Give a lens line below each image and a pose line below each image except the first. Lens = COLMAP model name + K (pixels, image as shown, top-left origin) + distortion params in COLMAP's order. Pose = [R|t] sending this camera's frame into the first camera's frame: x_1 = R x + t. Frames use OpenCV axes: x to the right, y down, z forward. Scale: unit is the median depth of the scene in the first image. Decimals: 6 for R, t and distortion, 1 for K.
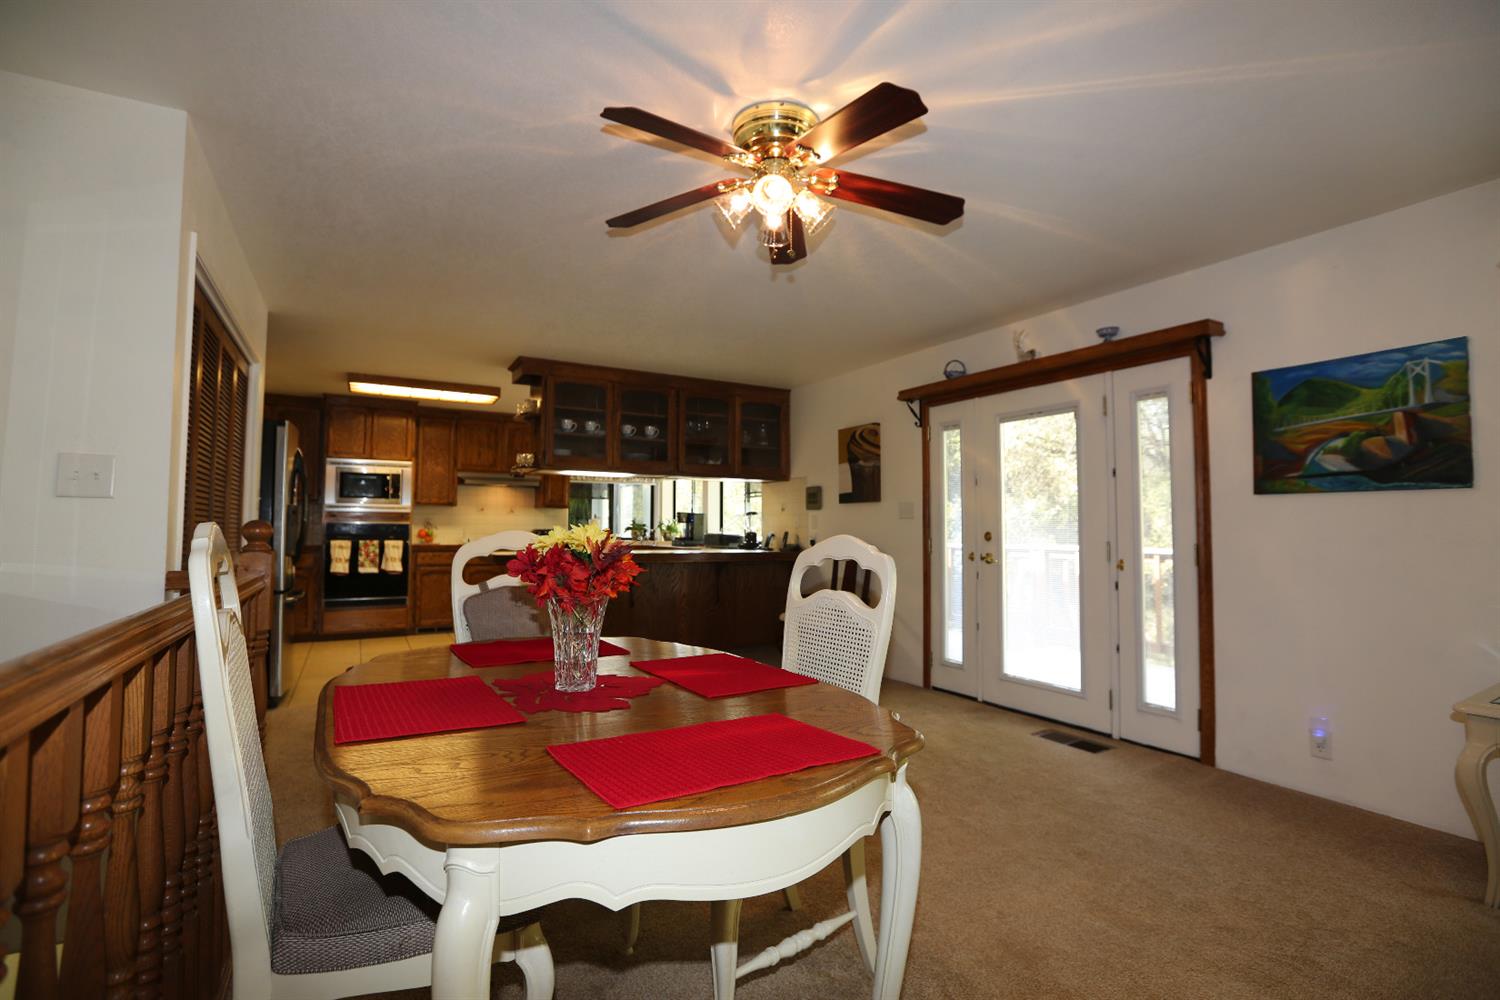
lens RADIAL K [[677.7, 0, 750.0], [0, 677.7, 500.0], [0, 0, 1]] dist [-0.043254, 0.011204]
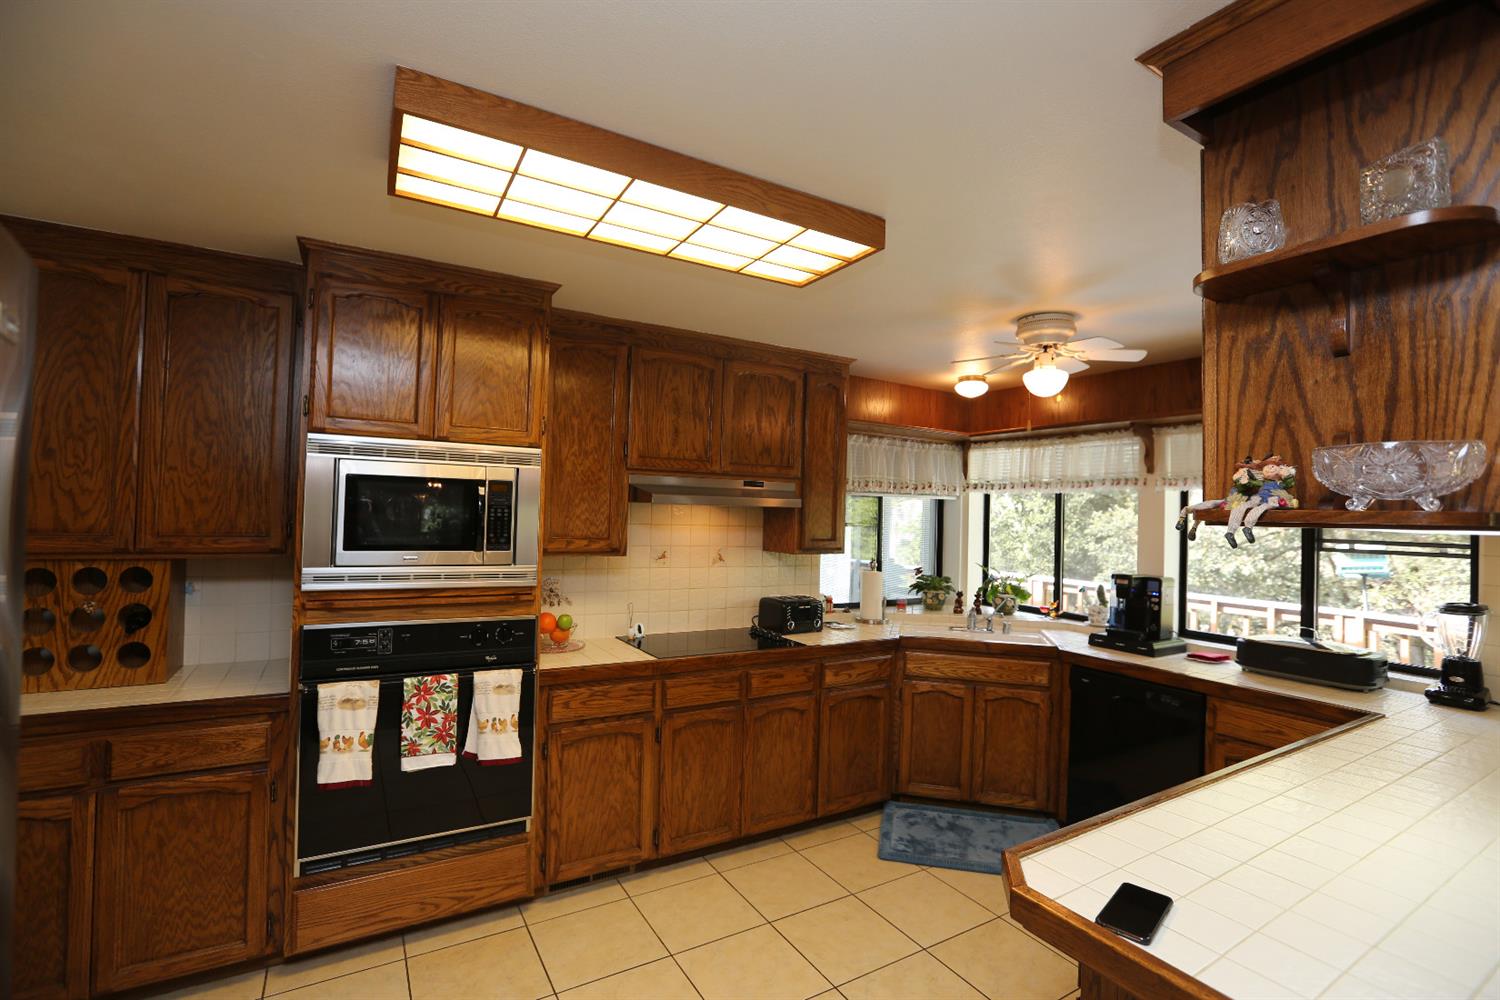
lens RADIAL K [[677.7, 0, 750.0], [0, 677.7, 500.0], [0, 0, 1]] dist [-0.043254, 0.011204]
pose [[0.999714, 0.023789, 0.002401, -0.402433], [-0.023836, 0.999474, 0.021986, -0.040568], [-0.001877, -0.022037, 0.999755, 0.647967]]
